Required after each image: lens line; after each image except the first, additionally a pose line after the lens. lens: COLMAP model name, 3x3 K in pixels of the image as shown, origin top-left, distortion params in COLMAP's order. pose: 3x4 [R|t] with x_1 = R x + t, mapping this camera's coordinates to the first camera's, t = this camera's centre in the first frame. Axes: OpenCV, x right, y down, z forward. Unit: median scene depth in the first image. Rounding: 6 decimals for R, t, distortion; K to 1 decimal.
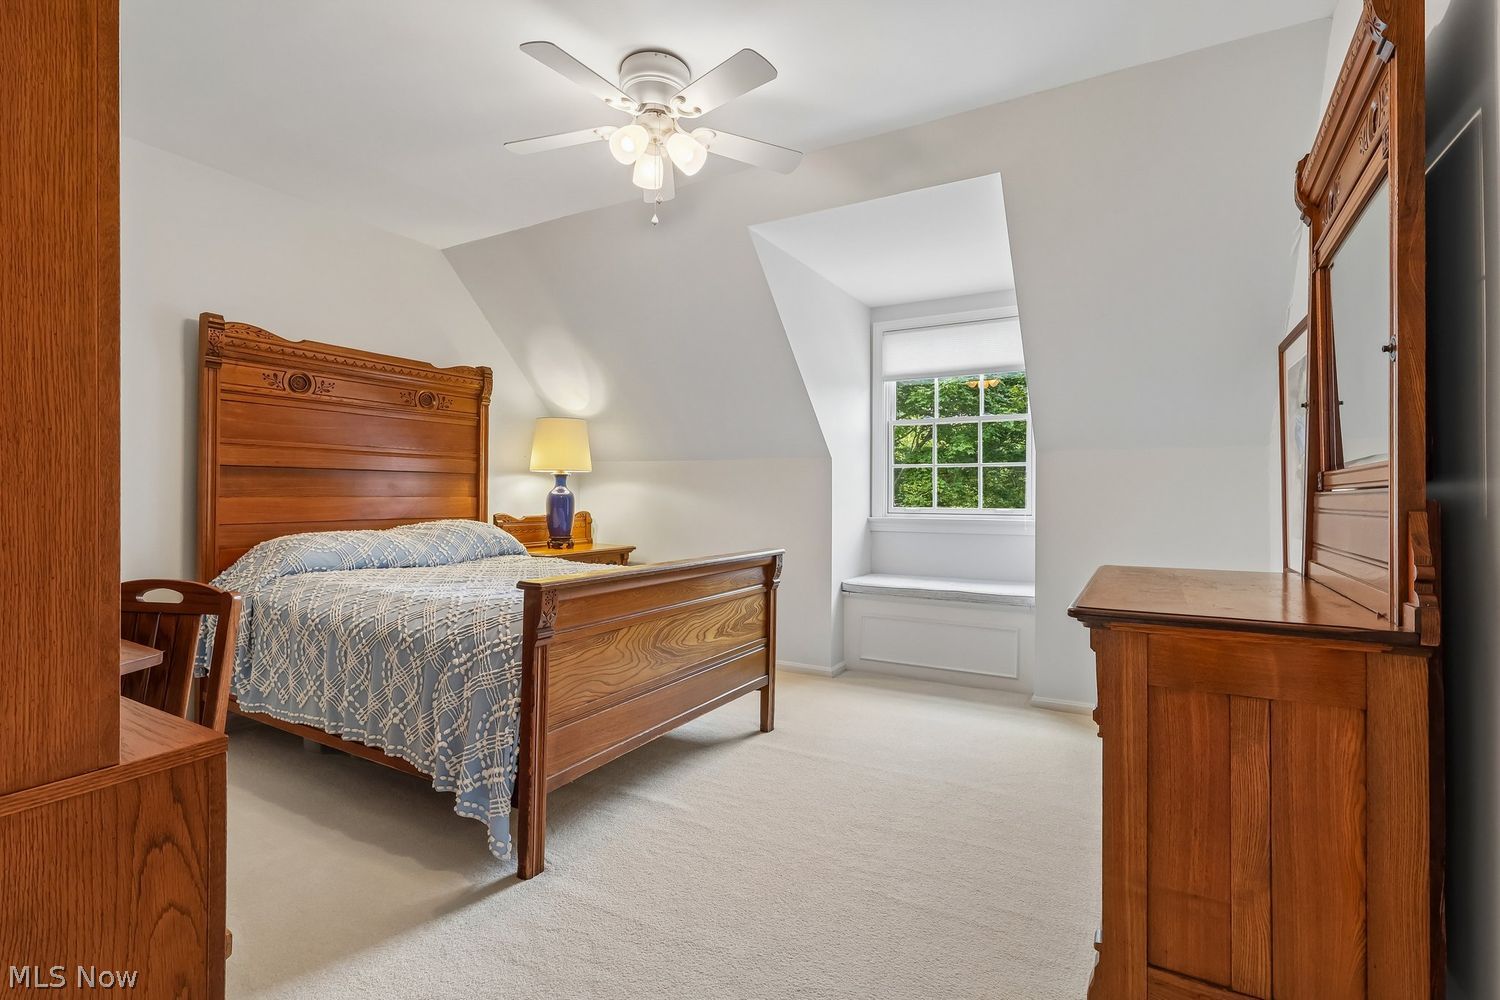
lens RADIAL K [[710.6, 0, 733.4], [0, 710.6, 495.9], [0, 0, 1]] dist [-0.000681, -0.000090]
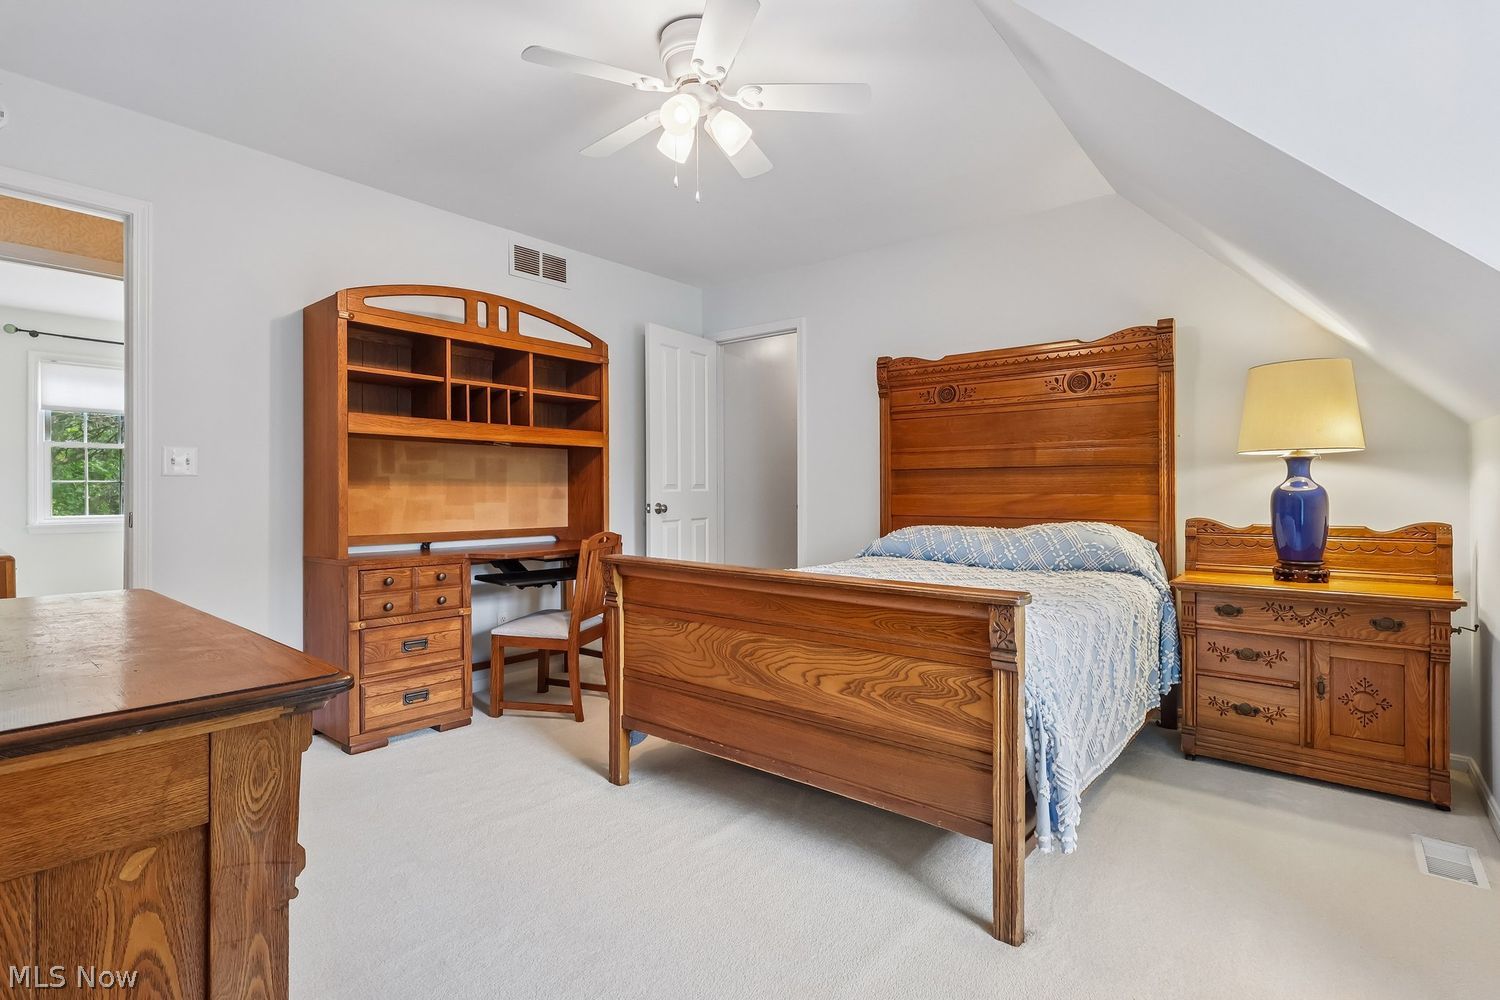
lens RADIAL K [[710.6, 0, 733.4], [0, 710.6, 495.9], [0, 0, 1]] dist [-0.000681, -0.000090]
pose [[-0.177779, -0.001884, -0.984069, 0.588116], [-0.004796, 0.999988, -0.001048, 0.007208], [0.984059, 0.004533, -0.177786, 0.886181]]
